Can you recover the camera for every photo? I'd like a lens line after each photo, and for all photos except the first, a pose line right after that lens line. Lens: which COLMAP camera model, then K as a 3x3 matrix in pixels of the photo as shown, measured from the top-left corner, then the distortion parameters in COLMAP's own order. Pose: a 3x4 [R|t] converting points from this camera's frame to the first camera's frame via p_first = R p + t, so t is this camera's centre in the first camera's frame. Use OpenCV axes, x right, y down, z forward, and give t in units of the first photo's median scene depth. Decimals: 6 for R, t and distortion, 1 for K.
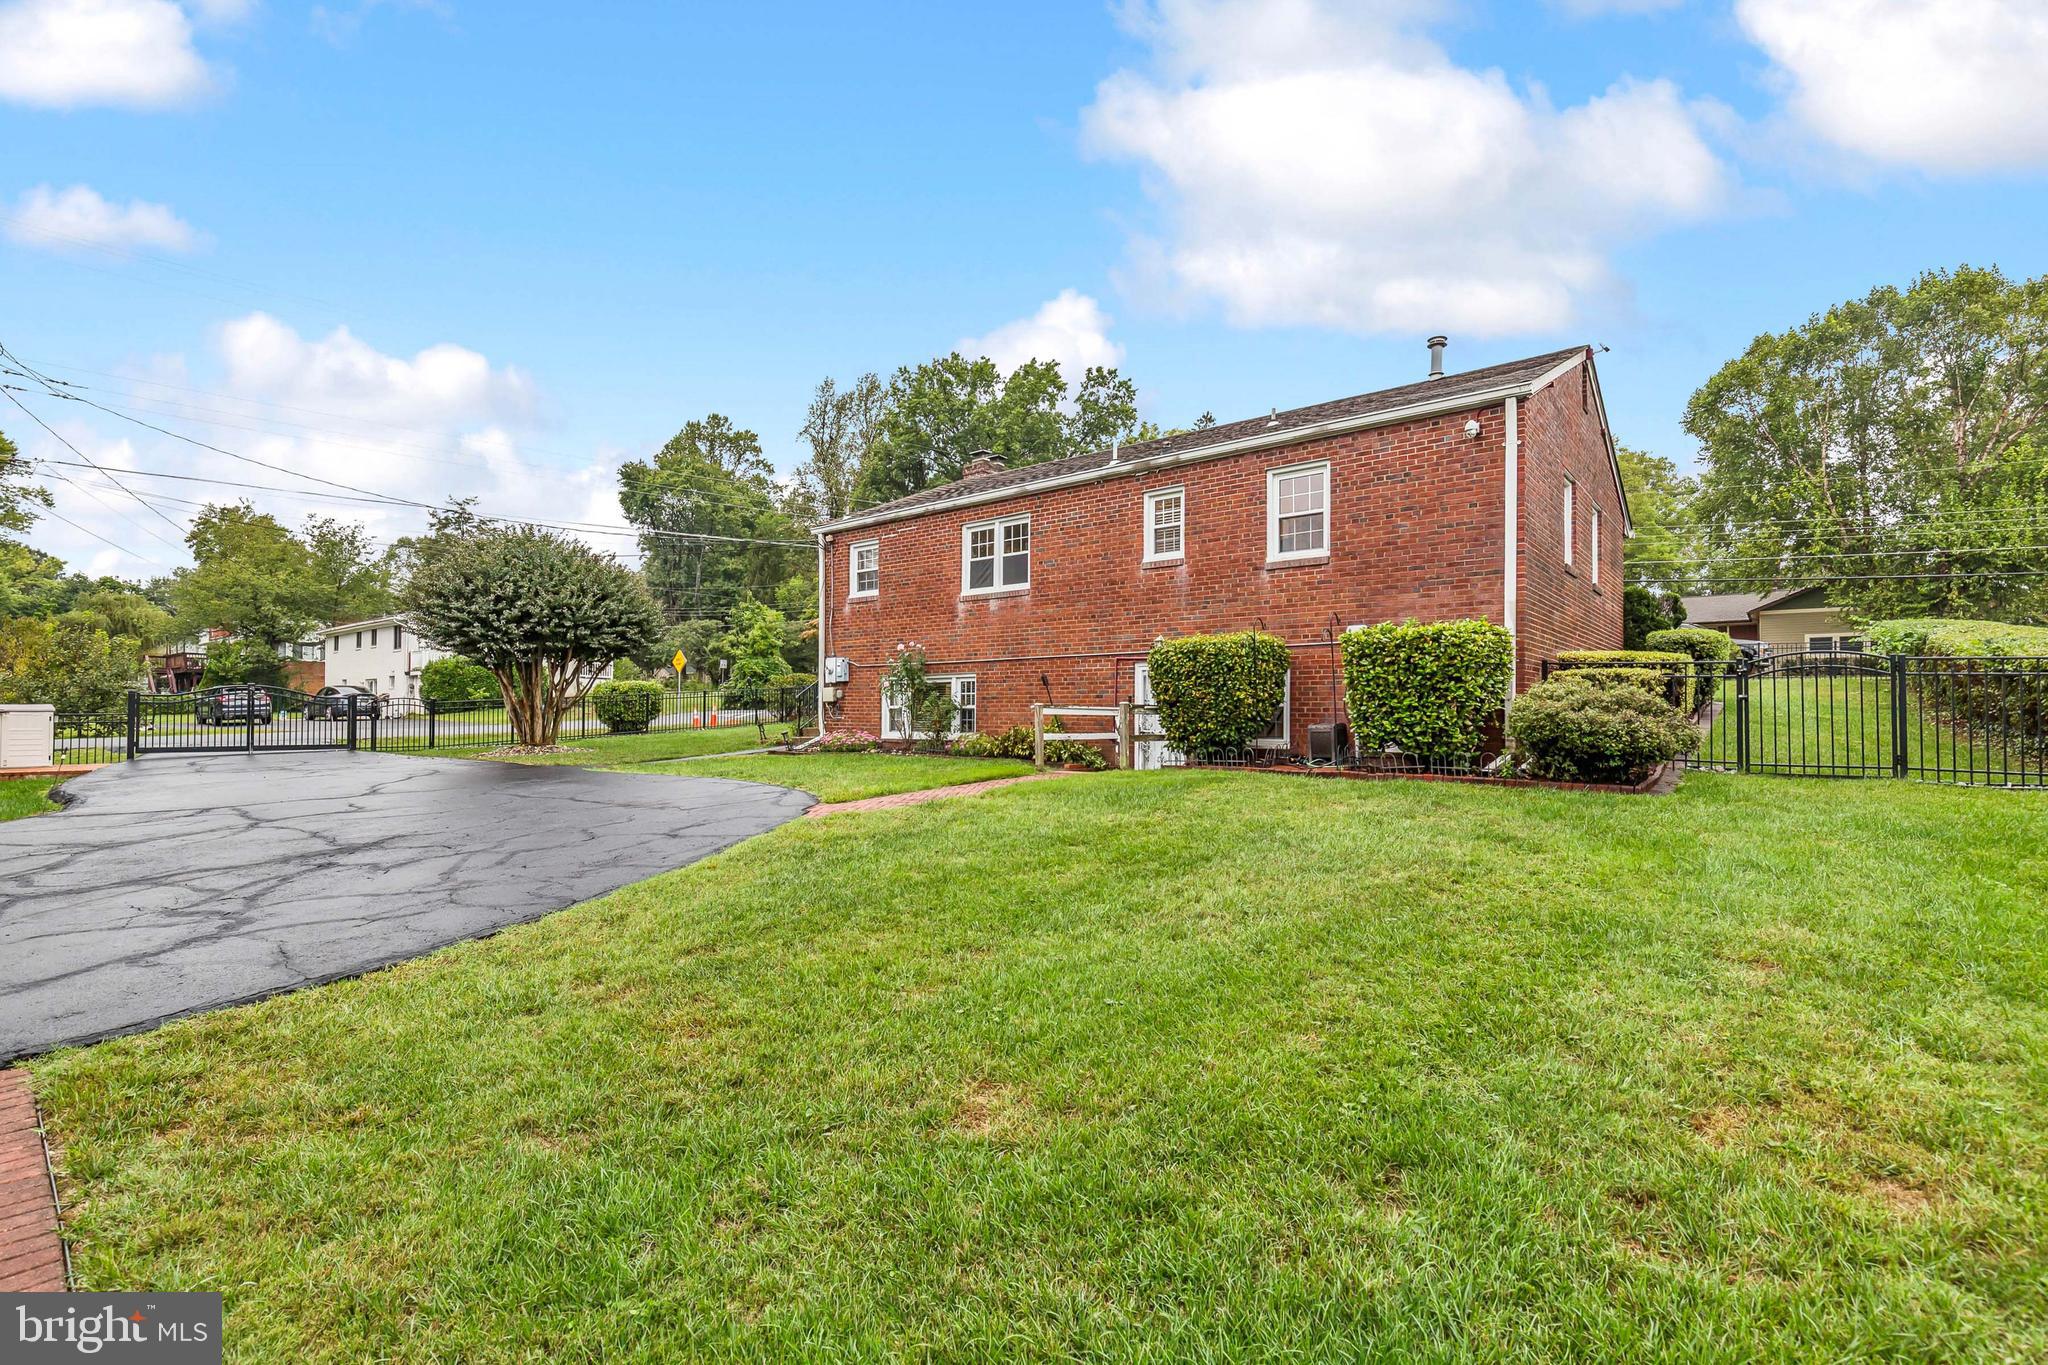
lens RADIAL K [[939.0, 0, 1022.5], [0, 939.0, 683.8], [0, 0, 1]] dist [0.011720, -0.005528]
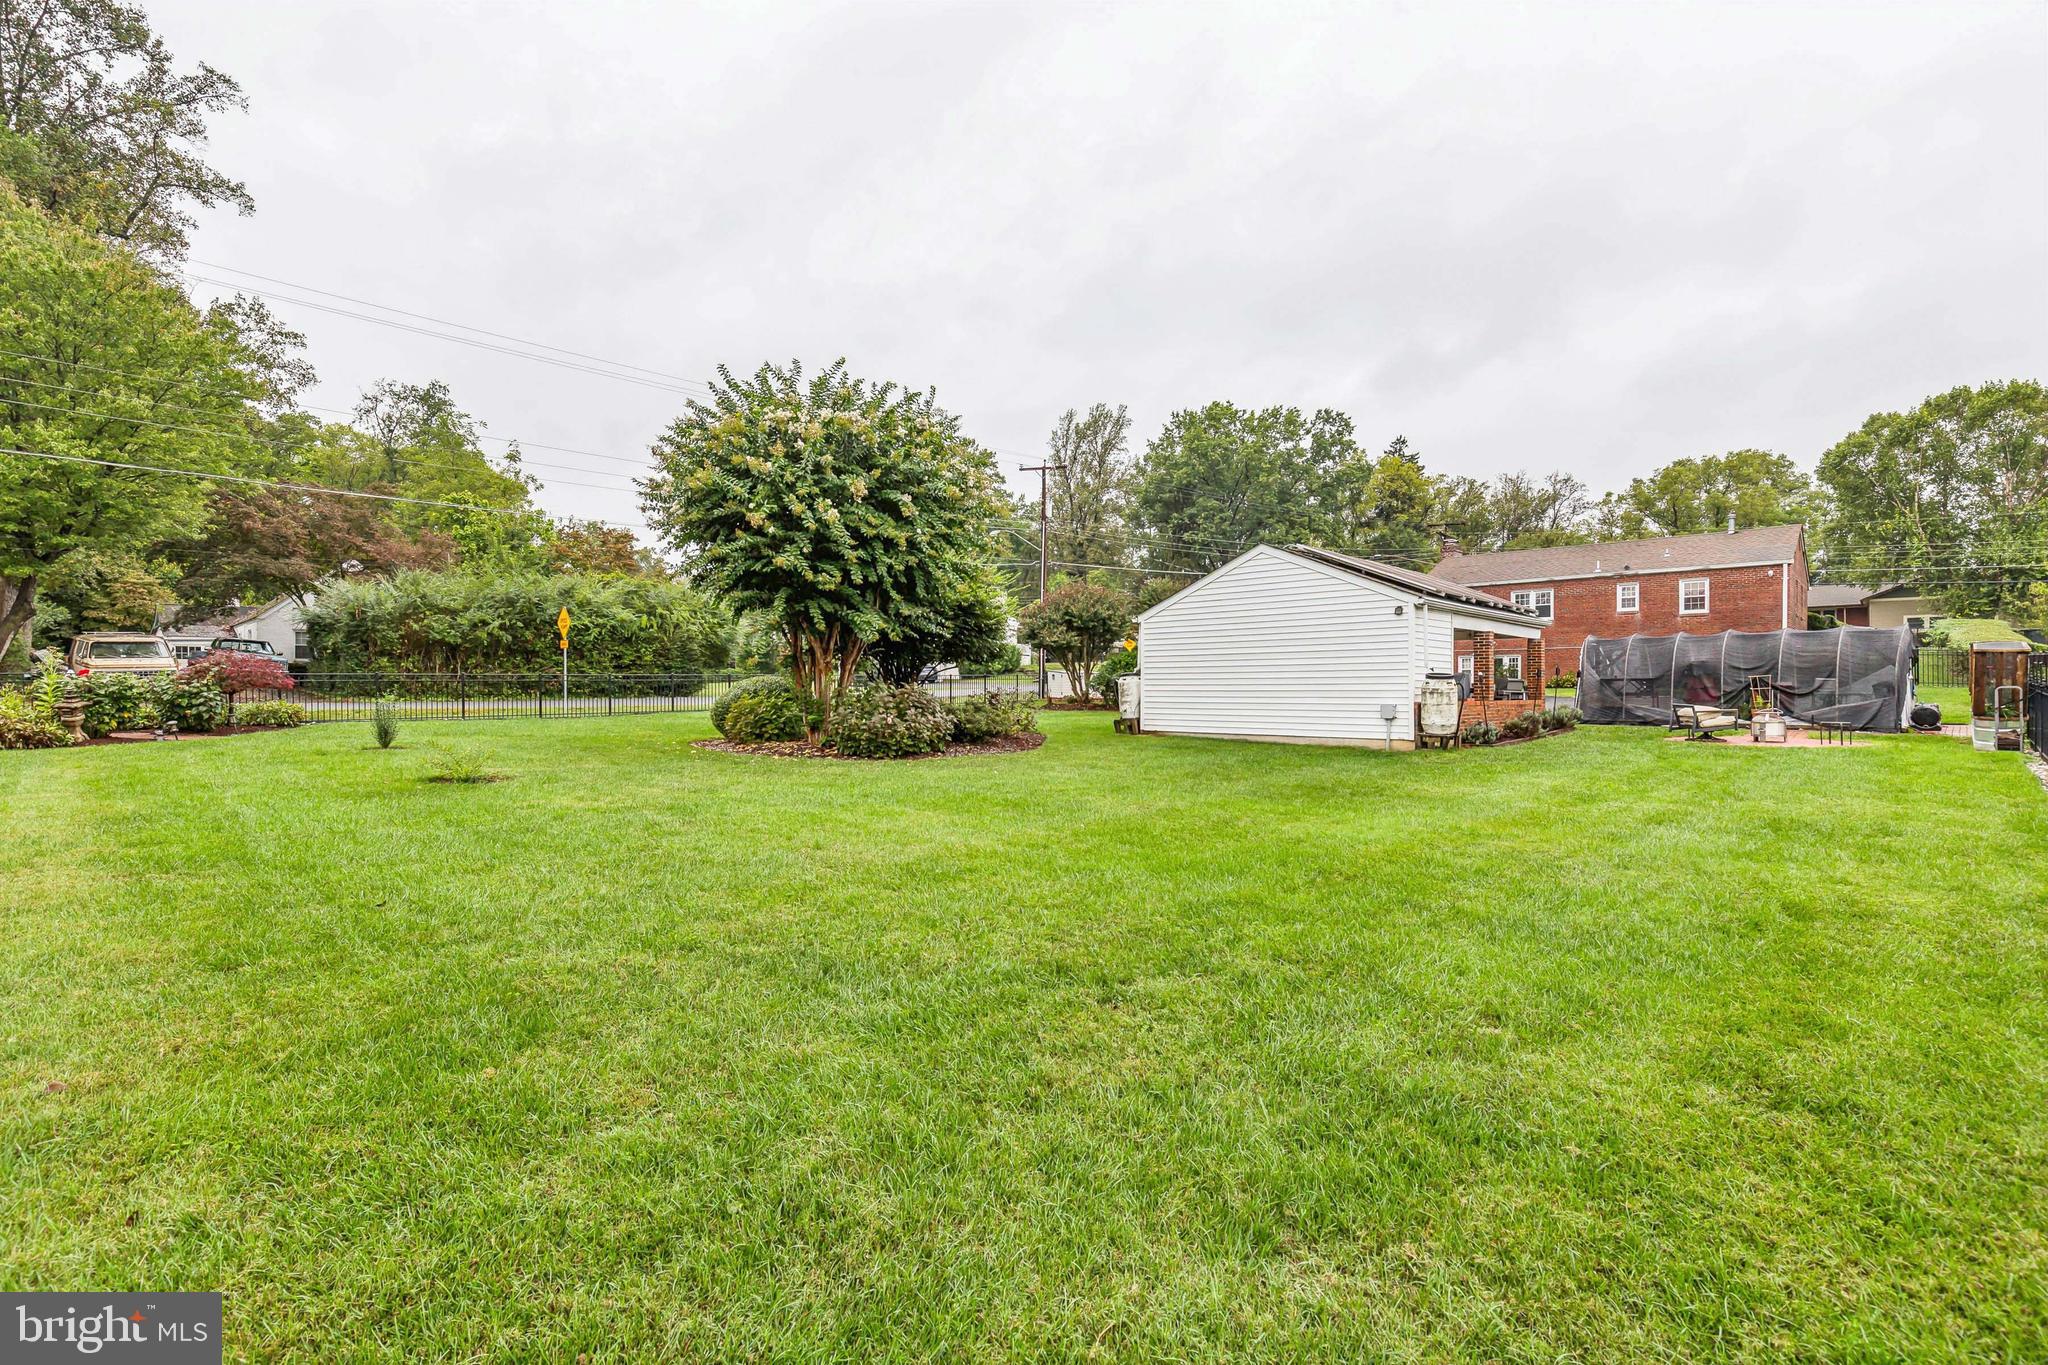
lens RADIAL K [[939.0, 0, 1025.5], [0, 939.0, 678.7], [0, 0, 1]] dist [0.011720, -0.005528]
pose [[0.997750, -0.008203, -0.066540, -0.464968], [0.009804, 0.999670, 0.023760, -0.007909], [0.066323, -0.024359, 0.997501, -0.594377]]
